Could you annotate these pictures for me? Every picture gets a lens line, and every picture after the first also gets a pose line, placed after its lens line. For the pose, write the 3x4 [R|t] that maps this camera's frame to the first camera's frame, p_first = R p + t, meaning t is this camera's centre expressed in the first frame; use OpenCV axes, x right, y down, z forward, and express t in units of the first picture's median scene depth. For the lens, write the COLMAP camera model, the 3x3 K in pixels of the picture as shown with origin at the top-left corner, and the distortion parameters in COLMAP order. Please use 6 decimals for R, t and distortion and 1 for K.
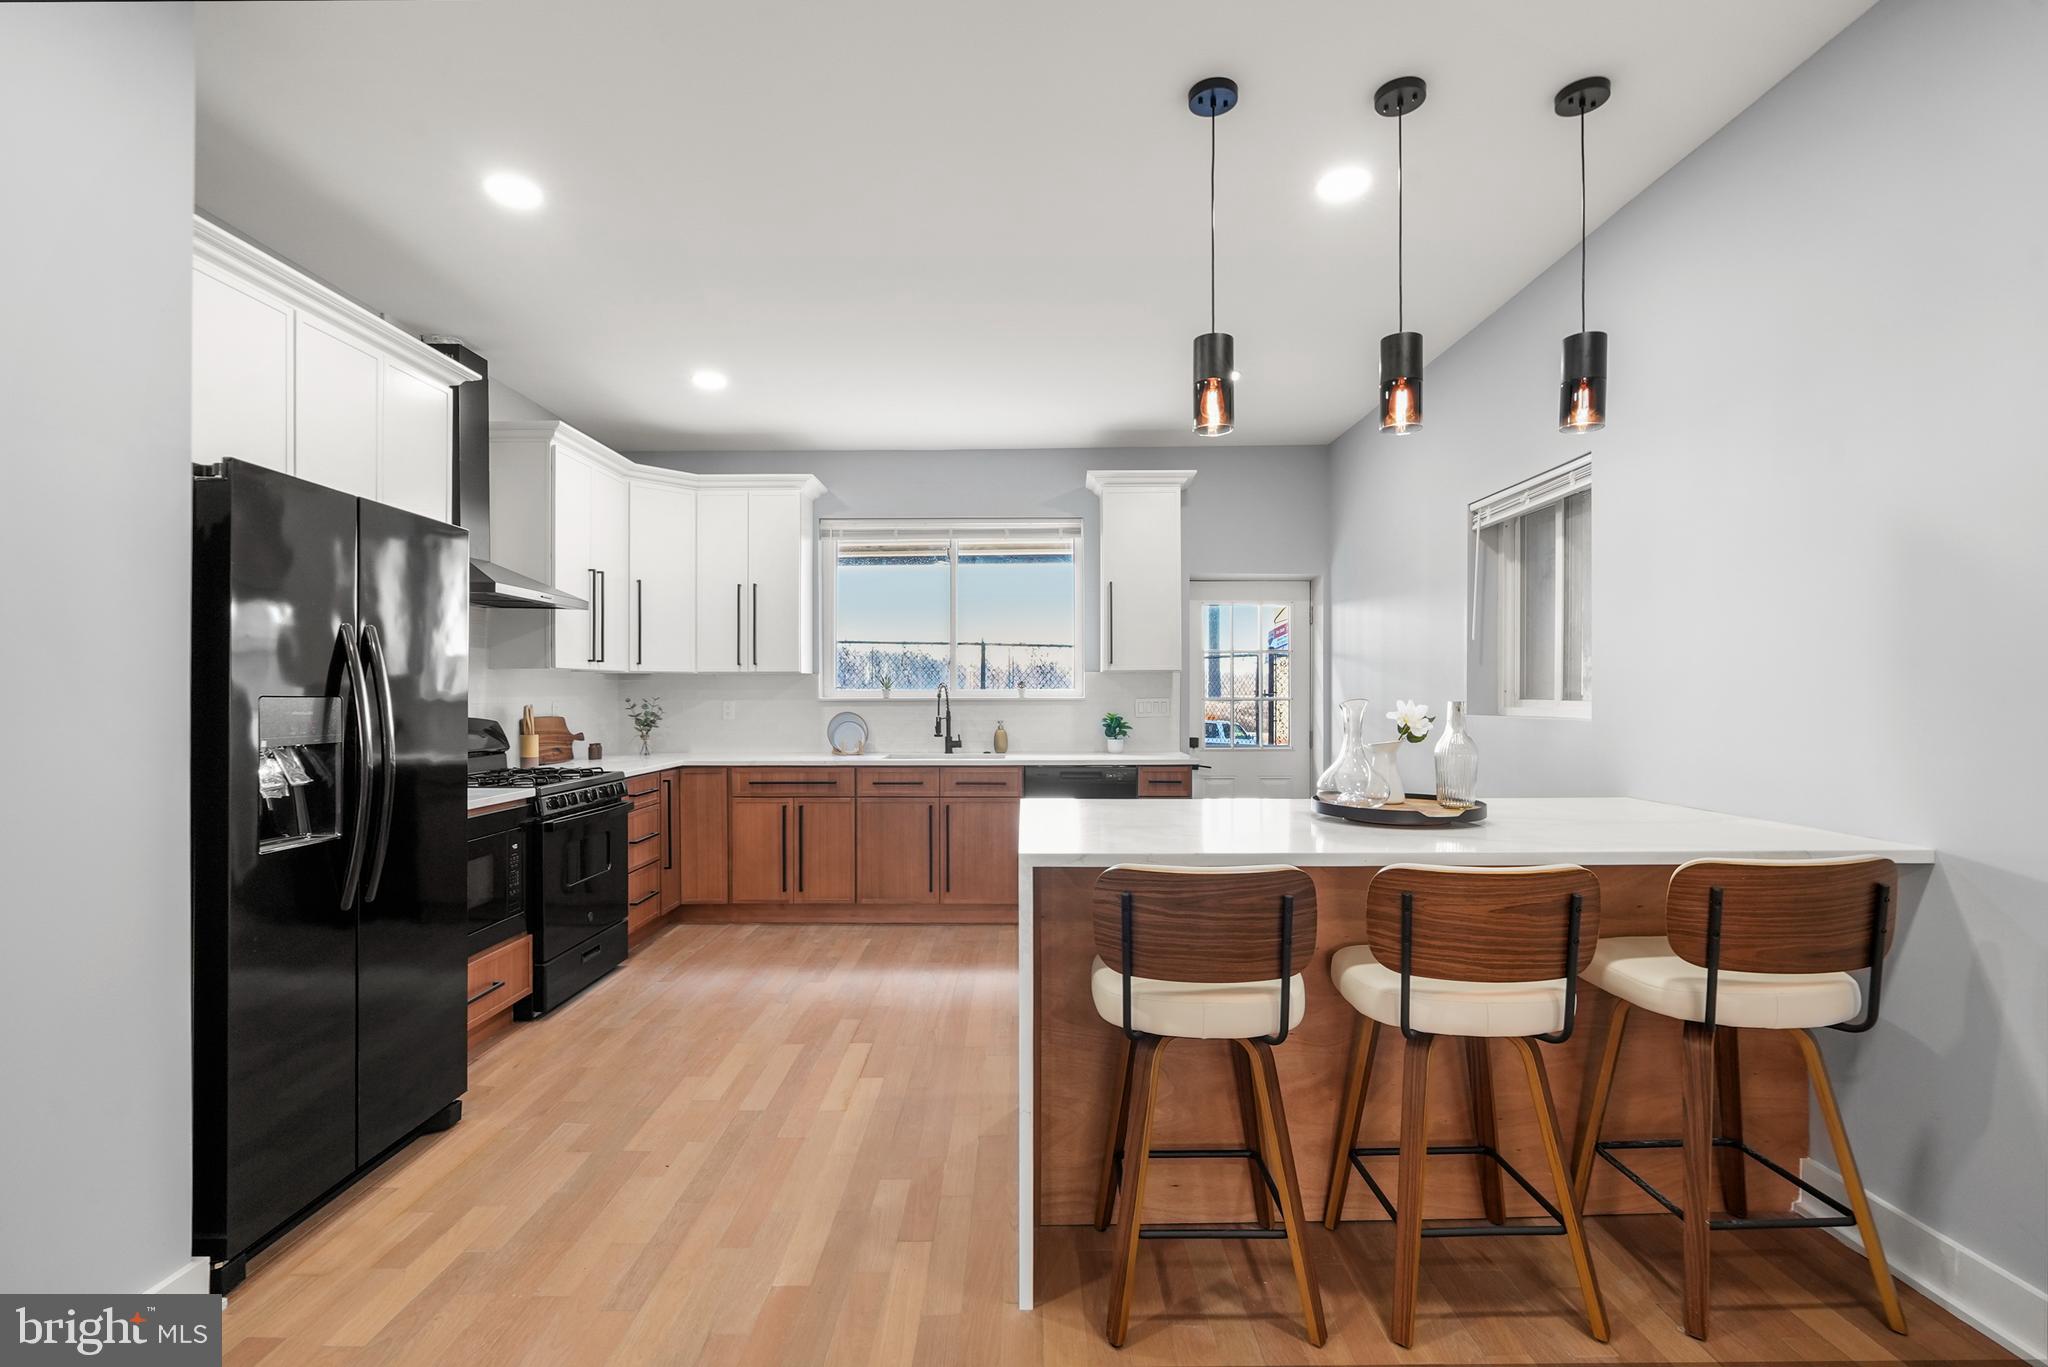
lens RADIAL K [[924.0, 0, 1017.9], [0, 924.0, 695.3], [0, 0, 1]] dist [-0.016759, 0.006775]
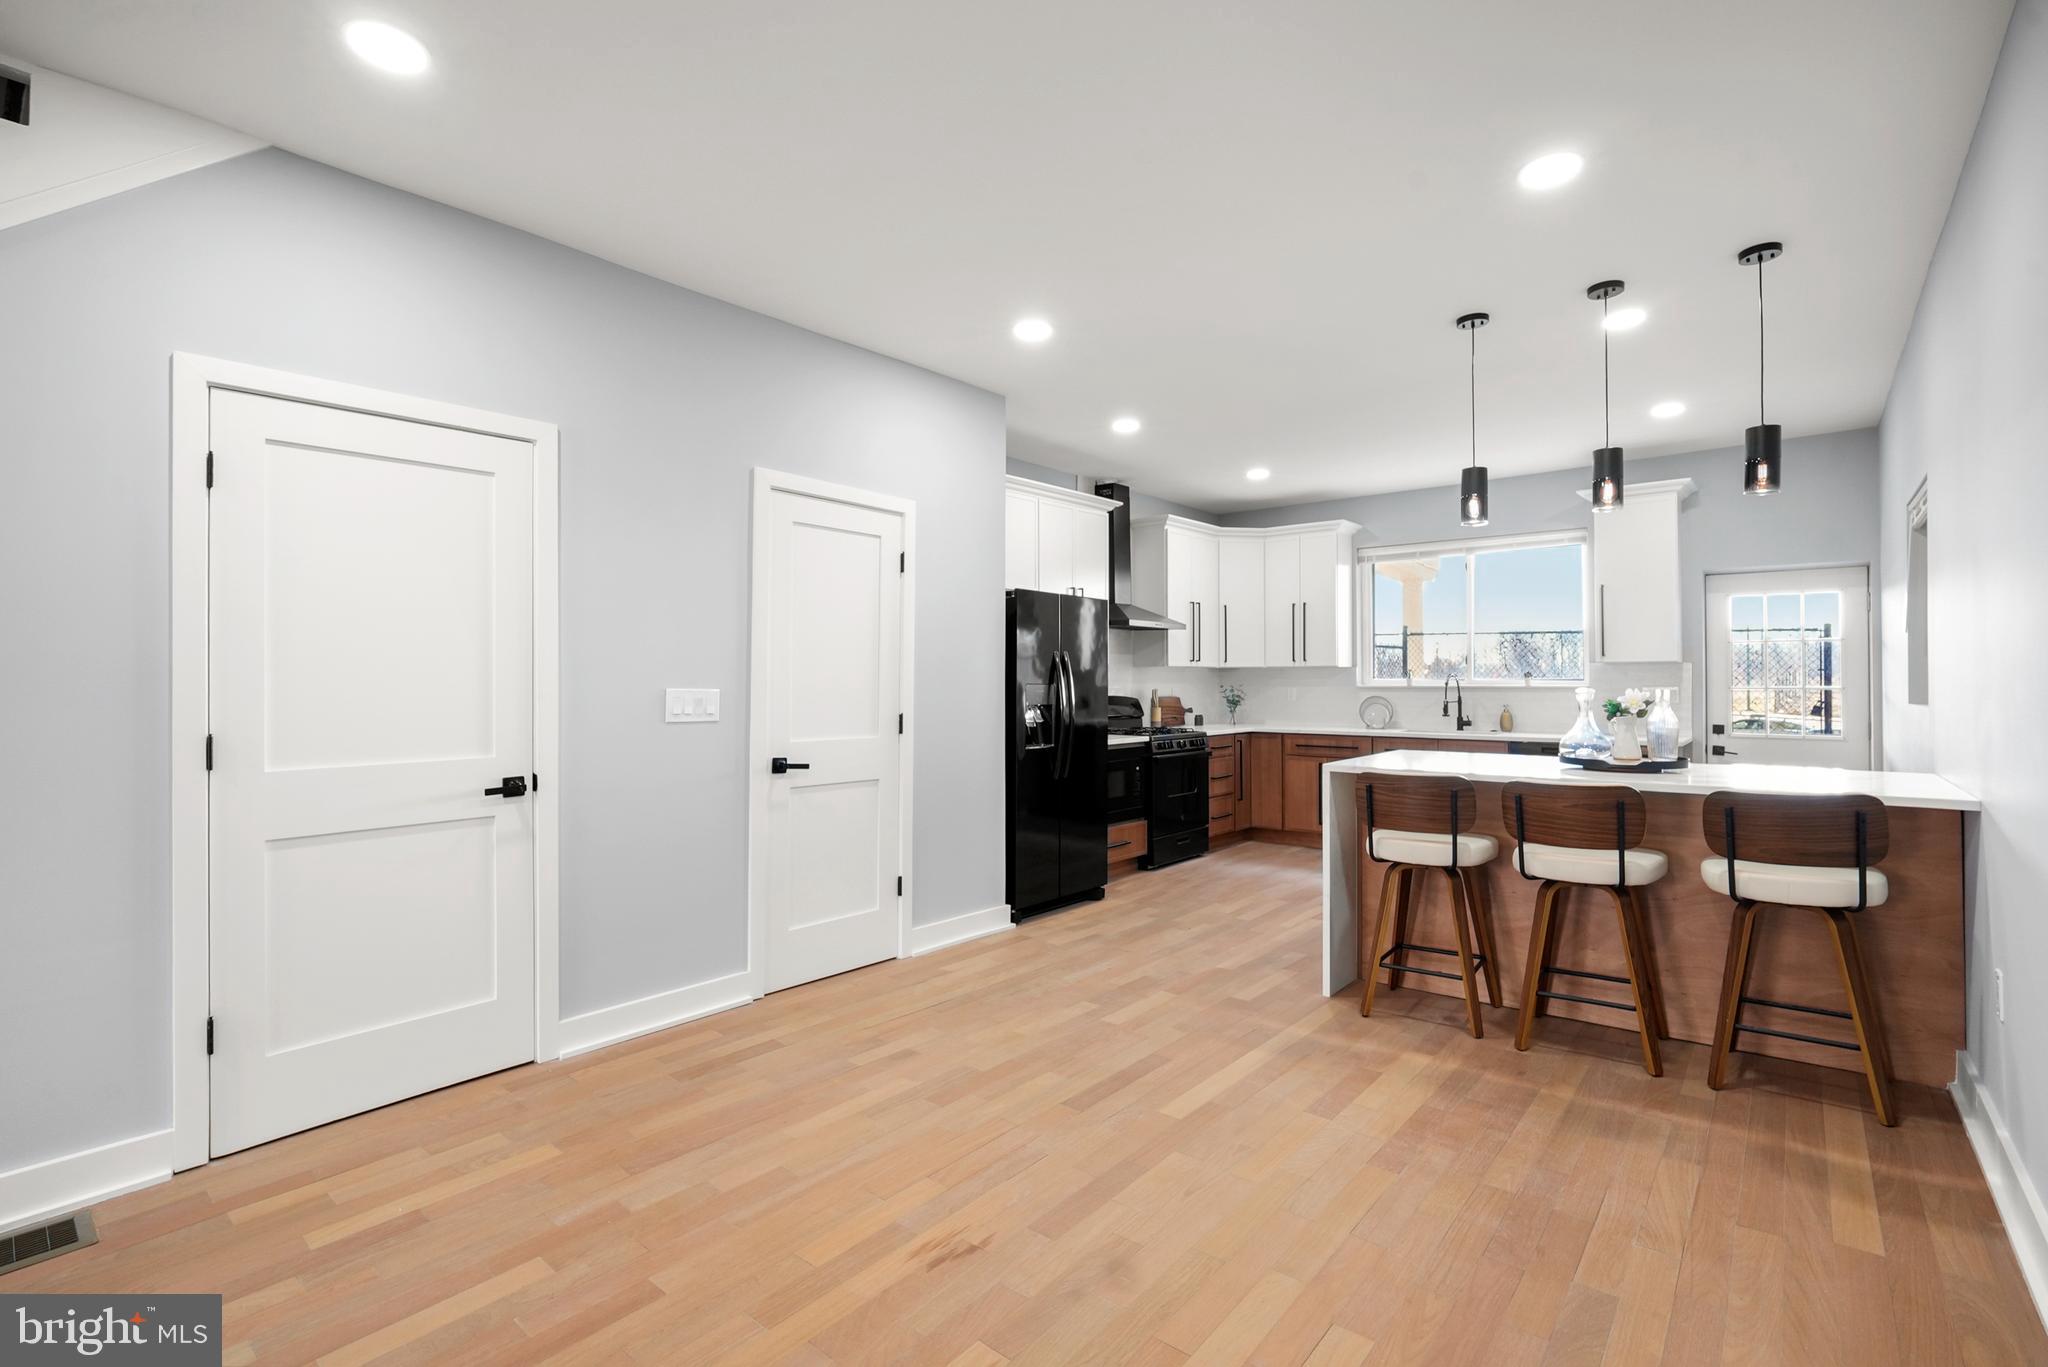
lens RADIAL K [[924.0, 0, 1019.4], [0, 924.0, 673.6], [0, 0, 1]] dist [-0.016759, 0.006775]
pose [[0.766731, -0.004296, -0.641954, 0.341724], [-0.001592, 0.999962, -0.008593, -0.002319], [0.641967, 0.007610, 0.766695, -0.415862]]
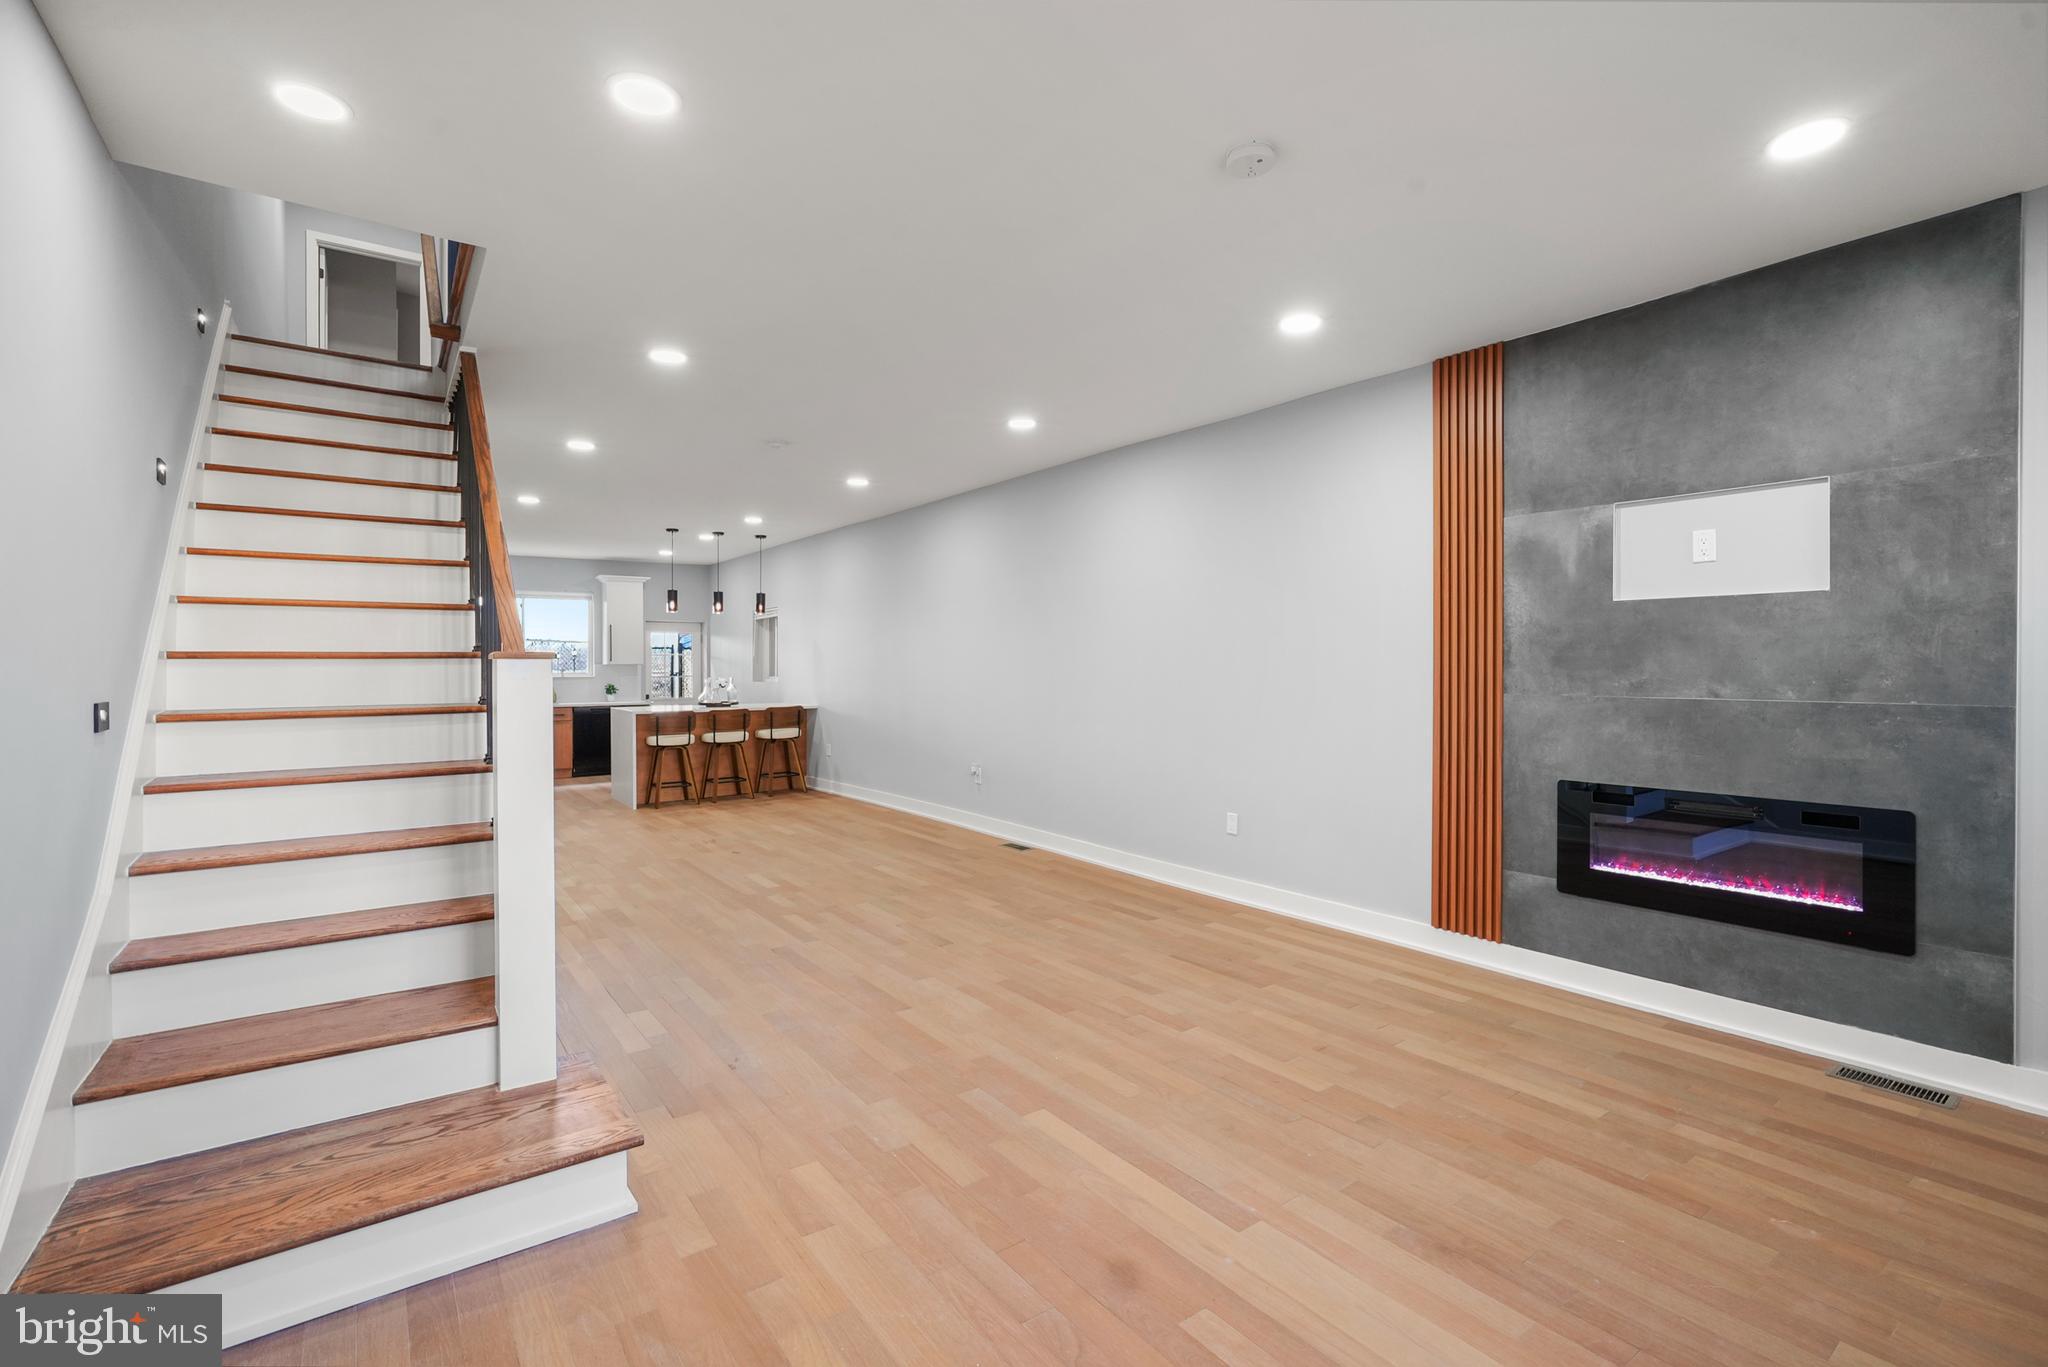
lens RADIAL K [[924.0, 0, 1029.0], [0, 924.0, 677.4], [0, 0, 1]] dist [-0.016759, 0.006775]
pose [[0.803832, -0.004096, 0.594843, -0.508585], [-0.000200, 0.999974, 0.007156, -0.013460], [-0.594857, -0.005871, 0.803810, -1.726750]]
